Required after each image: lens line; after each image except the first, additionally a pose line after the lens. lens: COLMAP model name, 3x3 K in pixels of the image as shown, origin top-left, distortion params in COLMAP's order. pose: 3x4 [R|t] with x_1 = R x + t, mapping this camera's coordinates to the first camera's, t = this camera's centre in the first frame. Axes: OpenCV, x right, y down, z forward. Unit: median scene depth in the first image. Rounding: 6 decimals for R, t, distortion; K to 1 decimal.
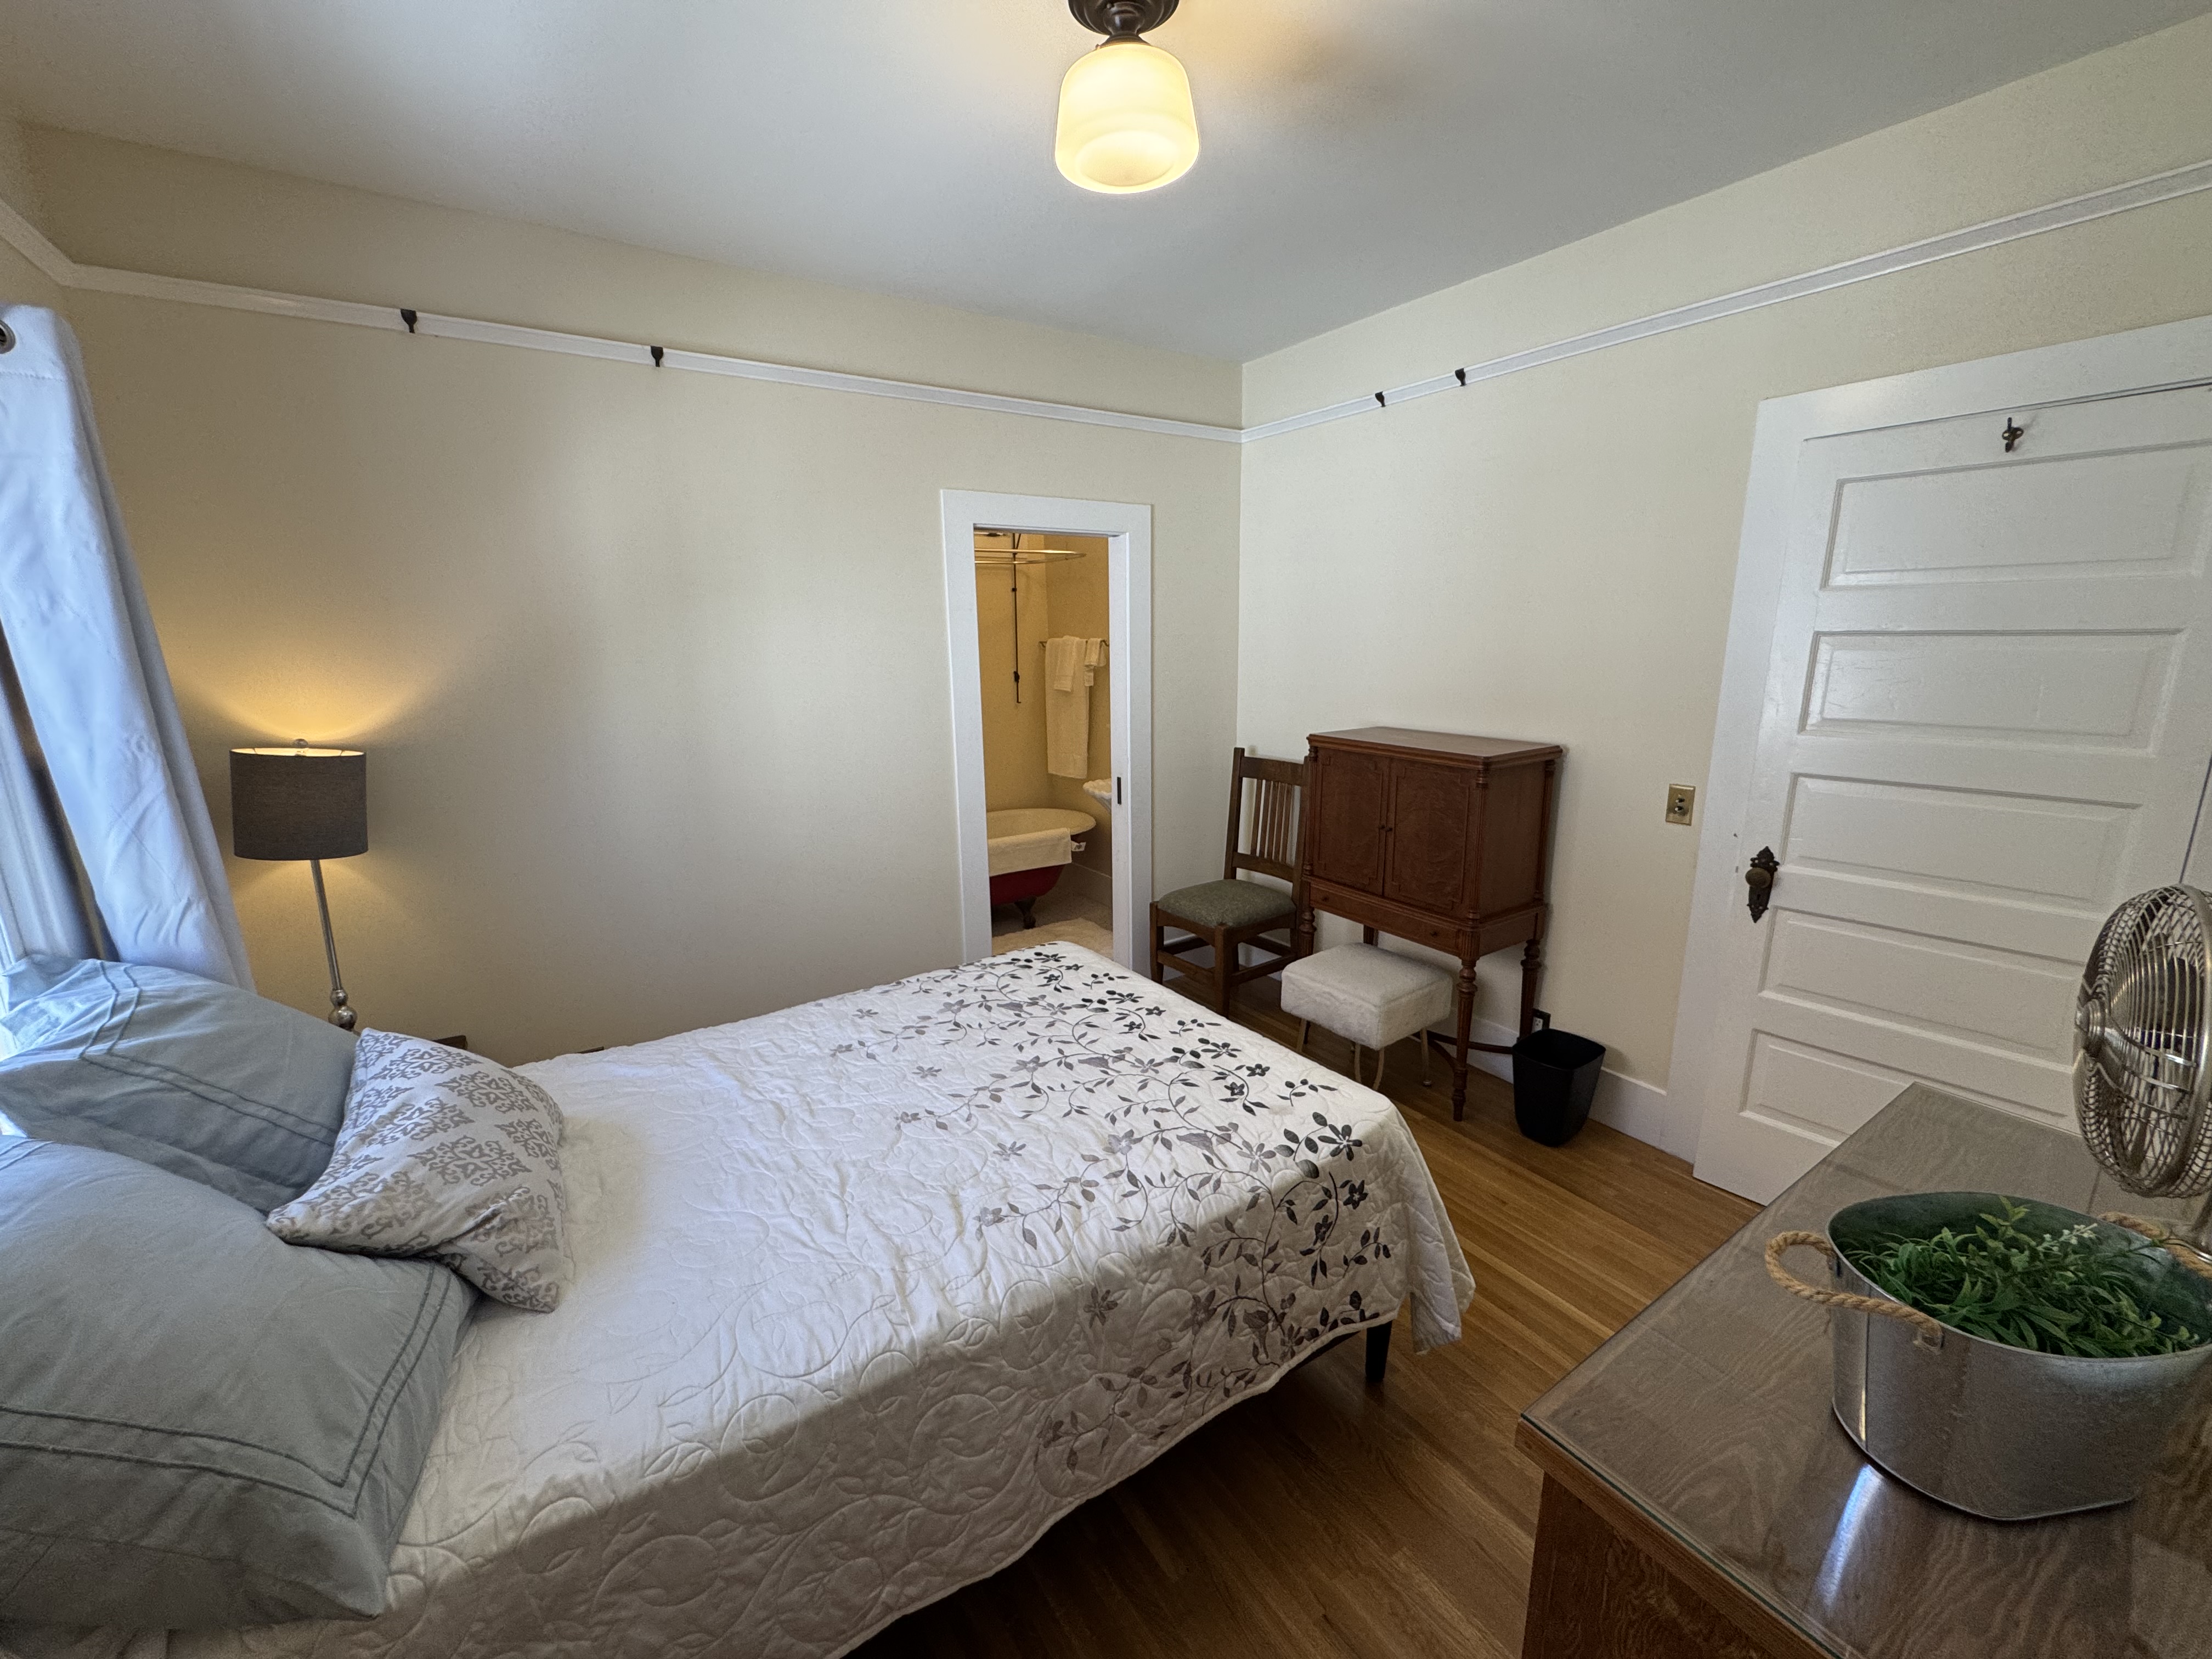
lens RADIAL K [[882.0, 0, 1106.0], [0, 882.0, 829.5], [0, 0, 1]] dist [0.008547, 0.000133]
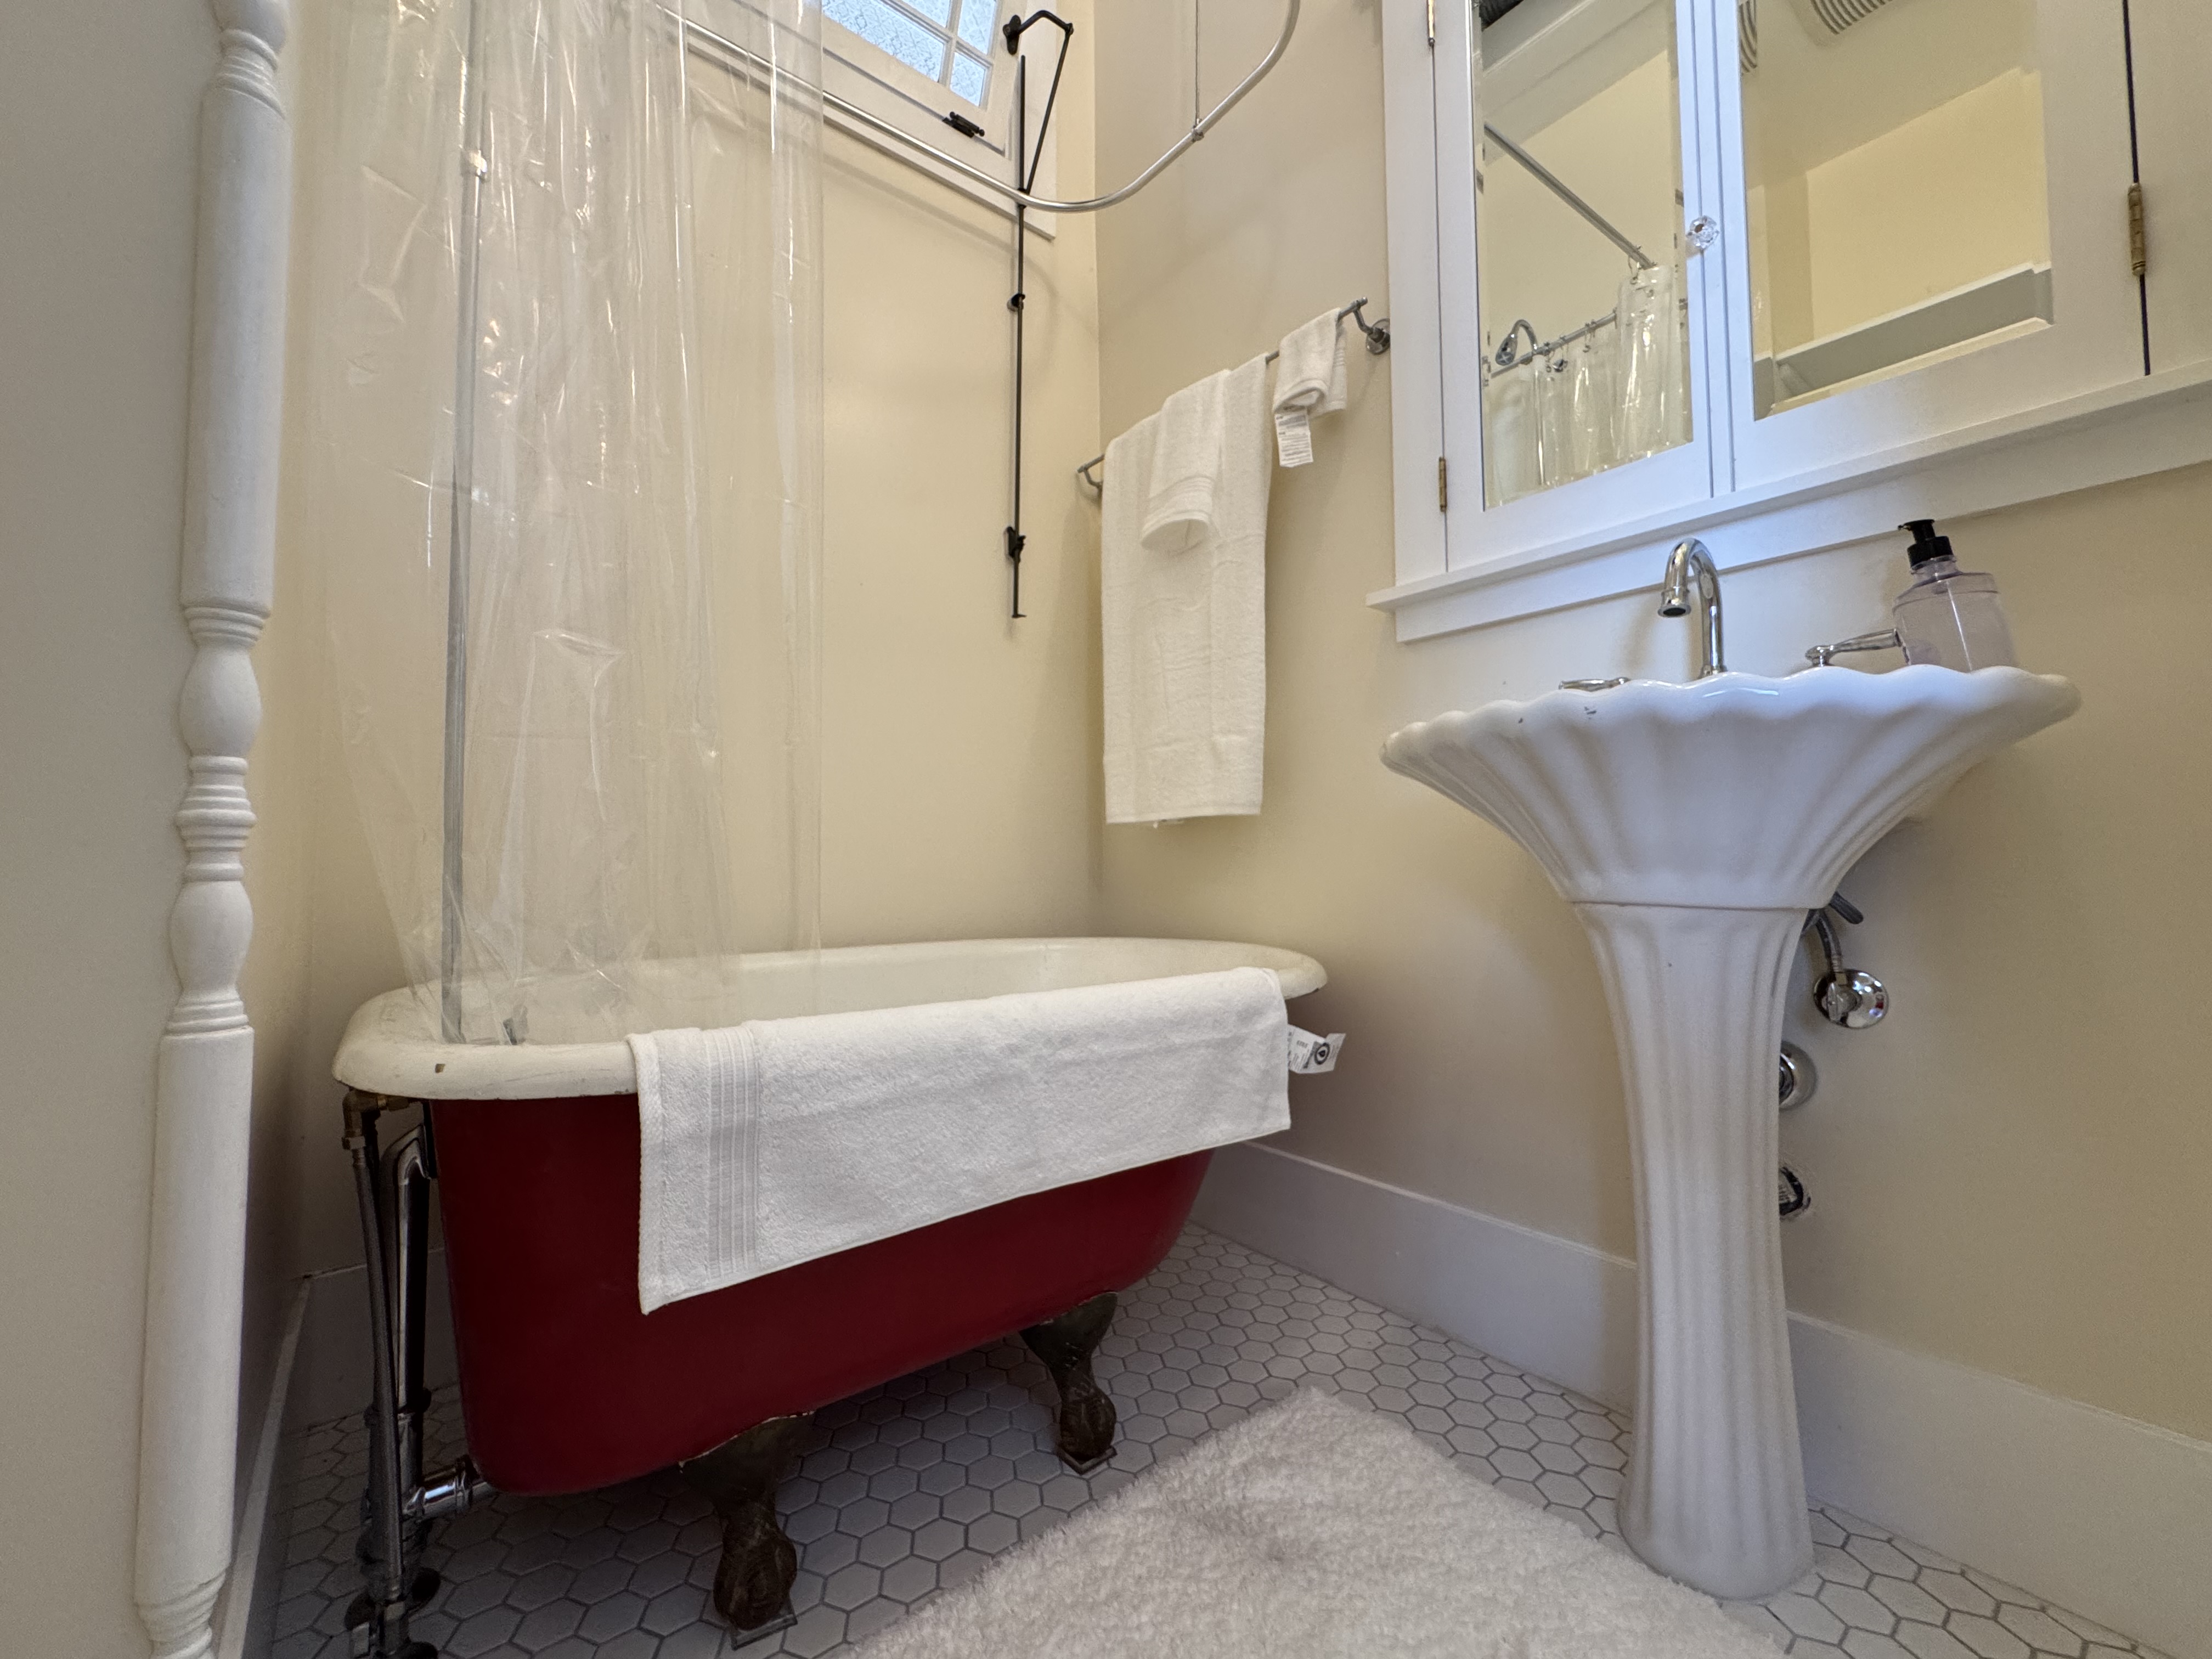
lens RADIAL K [[882.0, 0, 1106.0], [0, 882.0, 829.5], [0, 0, 1]] dist [0.008547, 0.000133]
pose [[0.995456, 0.015274, 0.093993, -0.099468], [0.009214, 0.966972, -0.254717, 0.019987], [-0.094779, 0.254425, 0.962437, 0.720718]]
